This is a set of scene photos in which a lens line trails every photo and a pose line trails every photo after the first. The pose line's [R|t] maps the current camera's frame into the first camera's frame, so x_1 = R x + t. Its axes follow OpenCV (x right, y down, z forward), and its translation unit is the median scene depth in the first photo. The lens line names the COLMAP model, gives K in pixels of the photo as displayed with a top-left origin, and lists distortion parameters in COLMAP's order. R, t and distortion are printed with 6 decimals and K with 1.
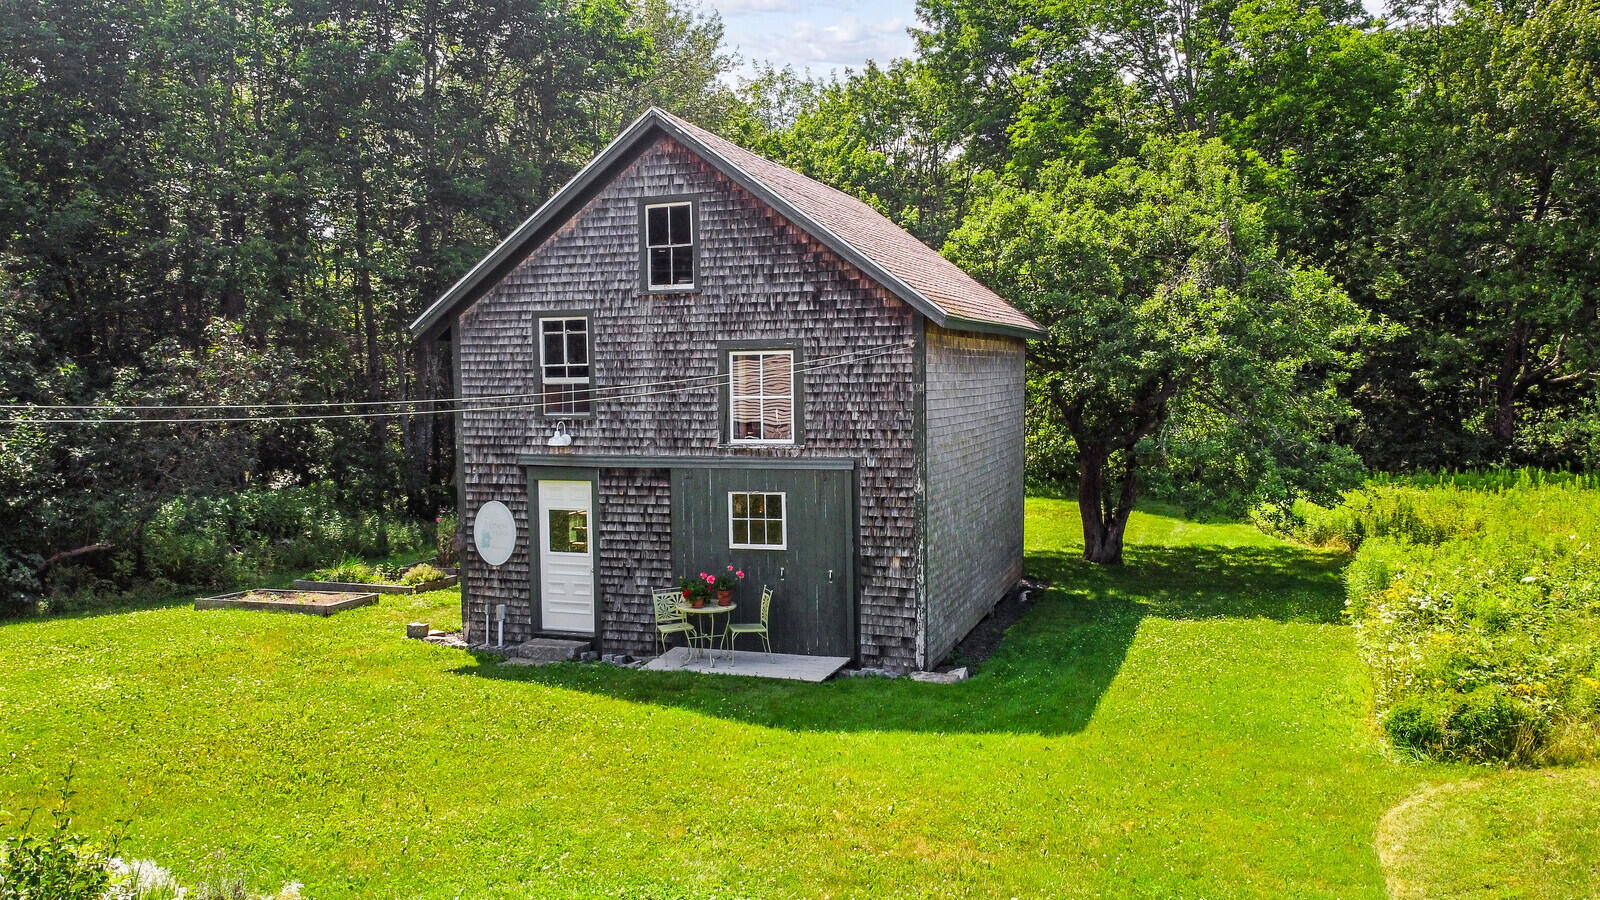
lens RADIAL K [[1213.6, 0, 829.2], [0, 1213.6, 447.0], [0, 0, 1]] dist [0.024996, -0.024430]
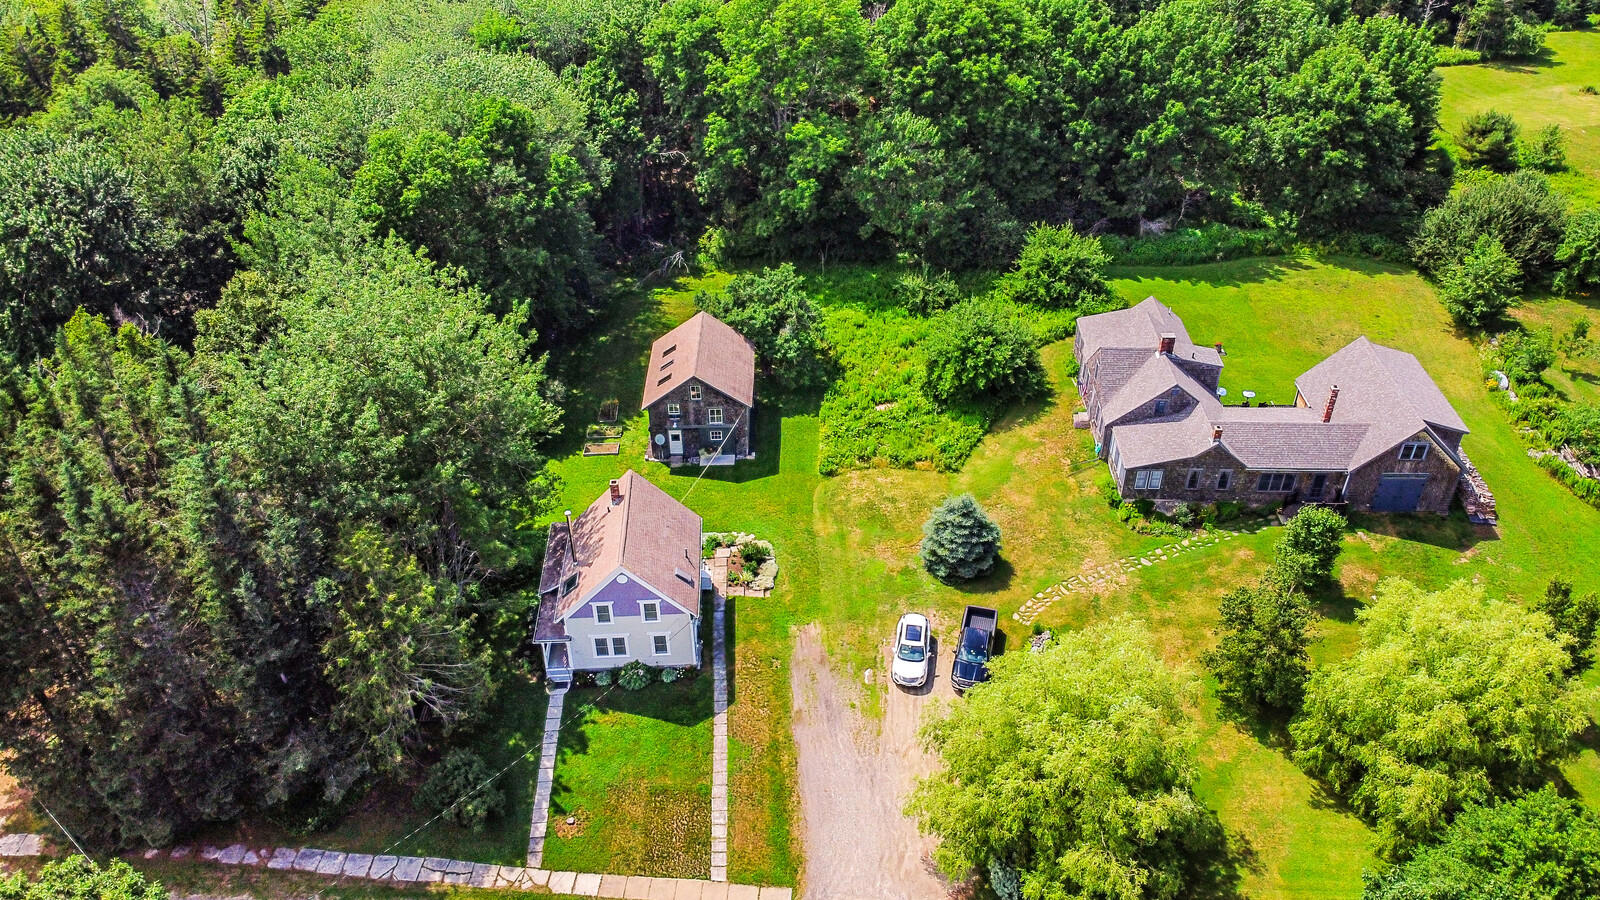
lens RADIAL K [[1203.3, 0, 824.8], [0, 1203.3, 442.0], [0, 0, 1]] dist [0.015443, -0.012486]
pose [[0.942019, -0.188029, 0.277930, -1.051467], [0.007388, 0.839681, 0.543030, -2.697816], [-0.335478, -0.509492, 0.792384, -3.267884]]
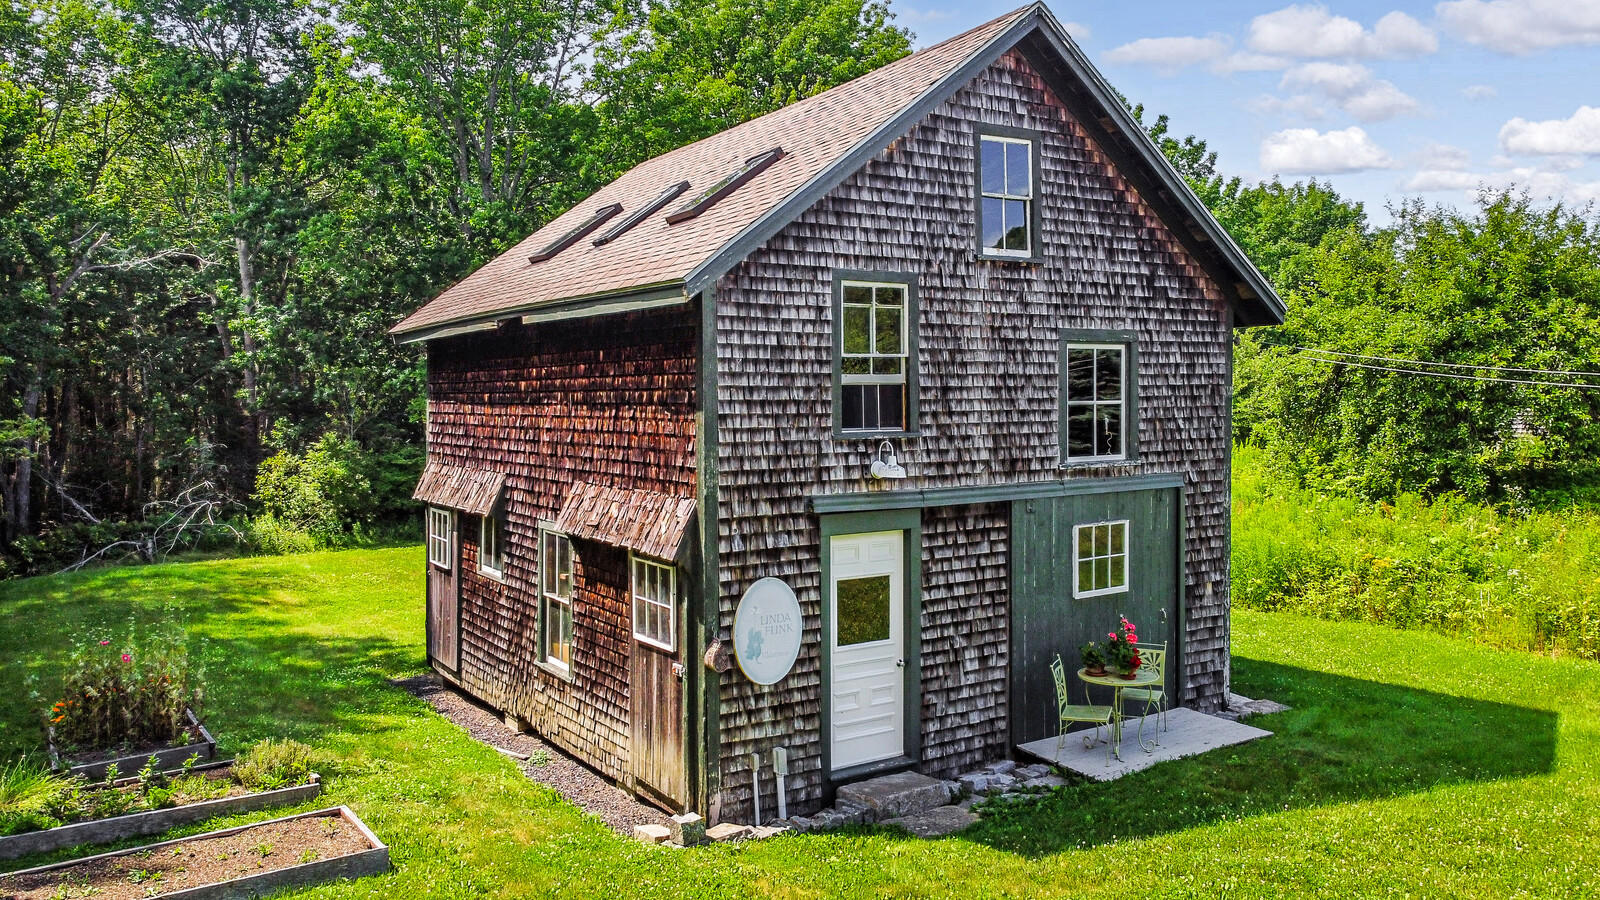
lens RADIAL K [[1203.3, 0, 824.8], [0, 1203.3, 442.0], [0, 0, 1]] dist [0.015443, -0.012486]
pose [[0.614372, -0.024848, 0.788625, -0.753021], [0.049370, 0.998756, -0.006992, -0.017785], [-0.787471, 0.043230, 0.614834, 0.630986]]
